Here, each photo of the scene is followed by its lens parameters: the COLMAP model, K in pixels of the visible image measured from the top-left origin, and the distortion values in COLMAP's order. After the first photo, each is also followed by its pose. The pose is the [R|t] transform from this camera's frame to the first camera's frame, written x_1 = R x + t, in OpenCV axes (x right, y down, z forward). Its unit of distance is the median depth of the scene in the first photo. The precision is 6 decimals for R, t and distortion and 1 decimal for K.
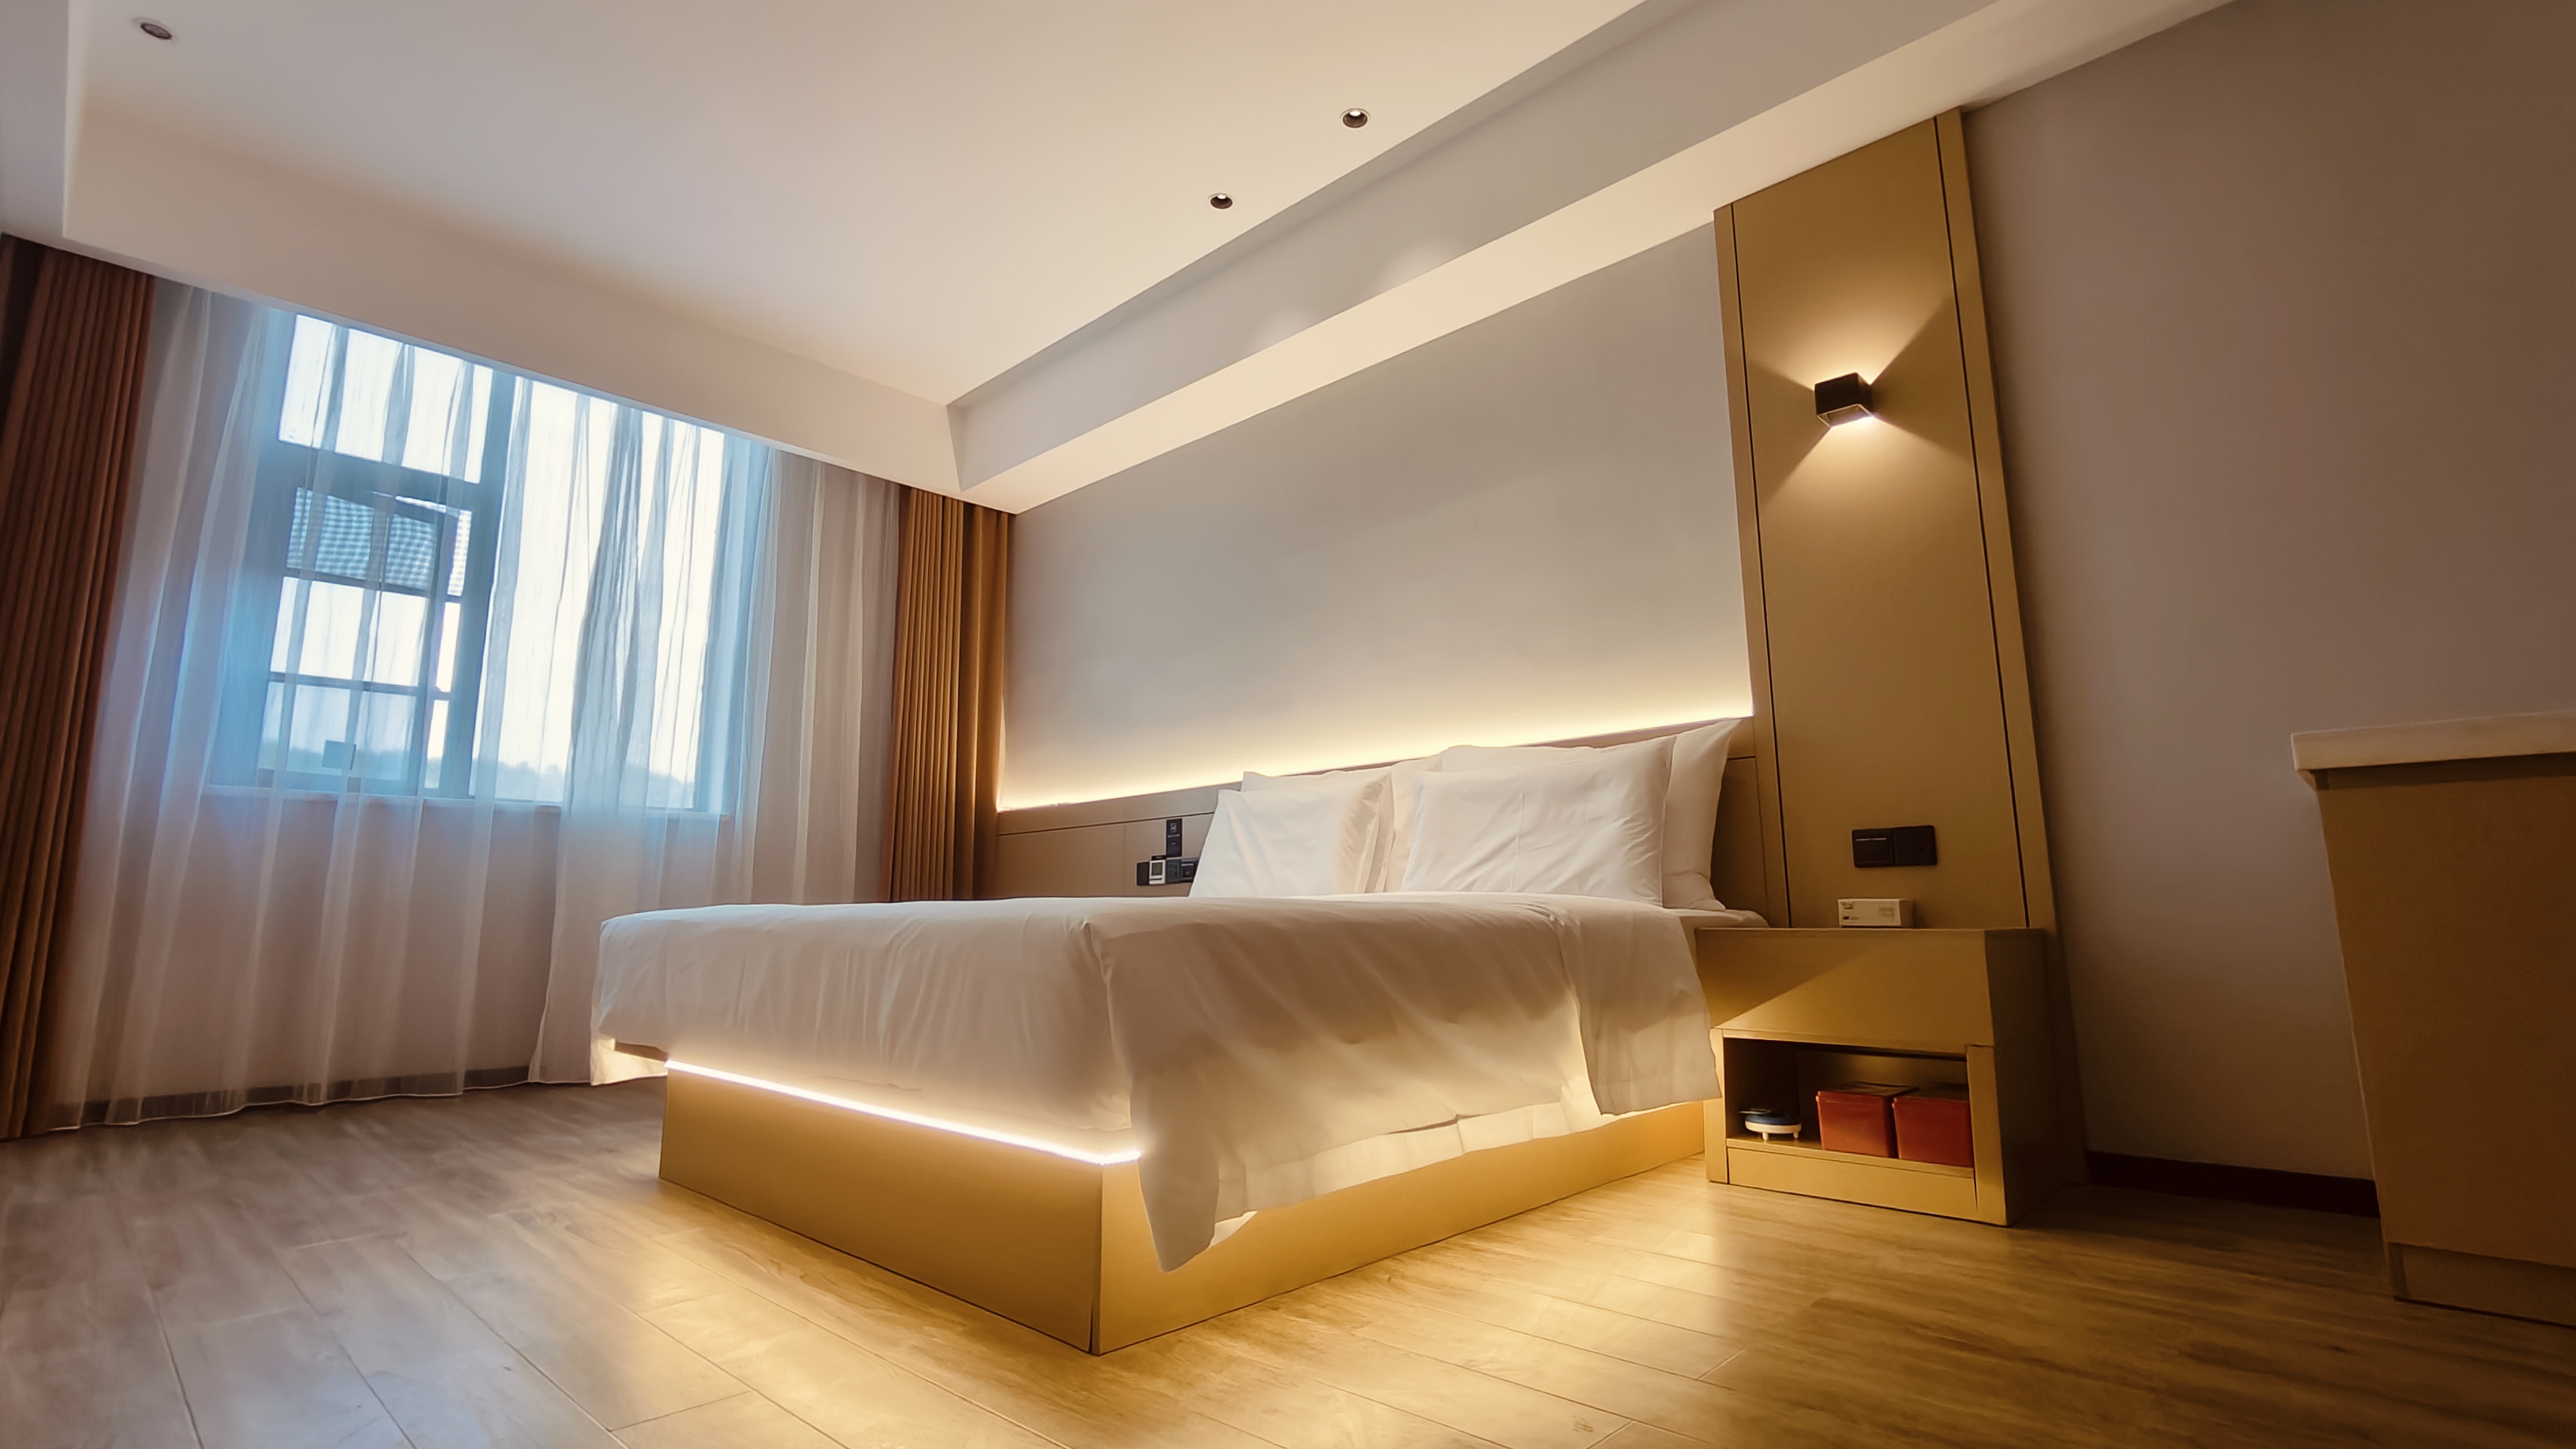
lens RADIAL K [[1159.9, 0, 1296.9], [0, 1159.9, 713.8], [0, 0, 1]] dist [0.000025, 0.000110]
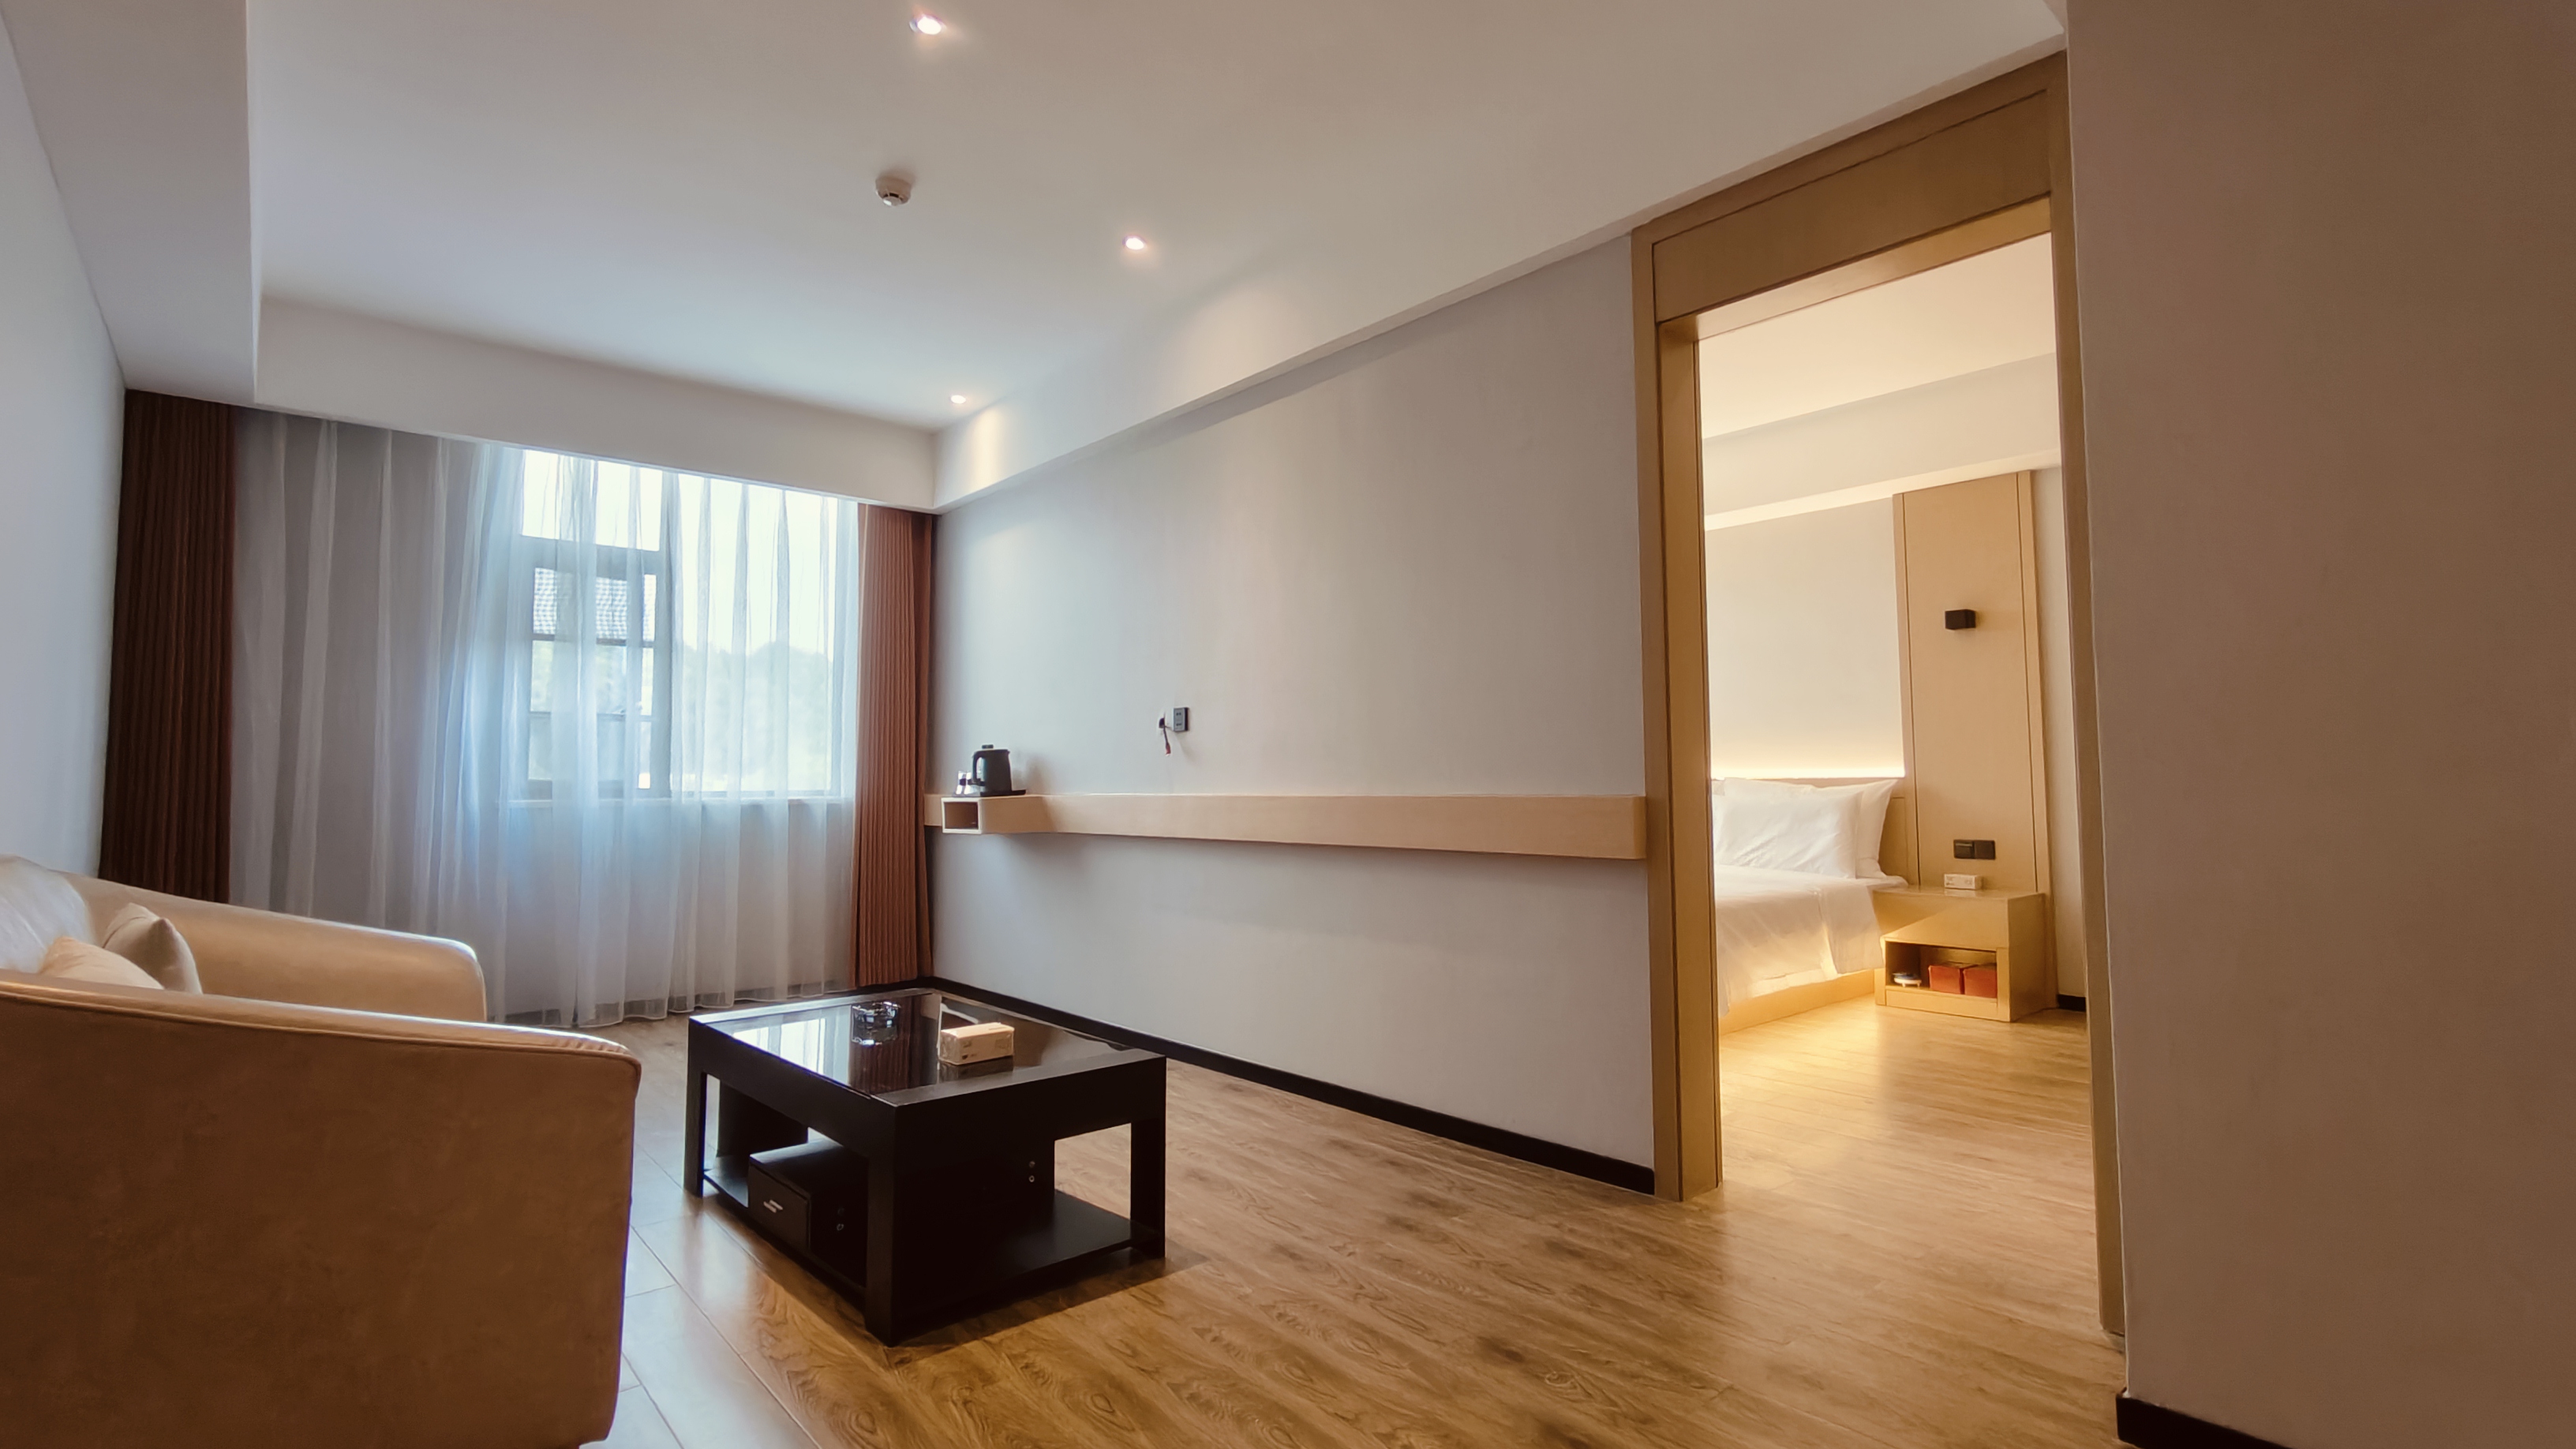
lens RADIAL K [[1159.9, 0, 1296.9], [0, 1159.9, 713.8], [0, 0, 1]] dist [0.000025, 0.000110]
pose [[0.995909, -0.005912, -0.090166, -0.524539], [0.015637, 0.994077, 0.107546, -0.388443], [0.088996, -0.108516, 0.990103, -1.185031]]
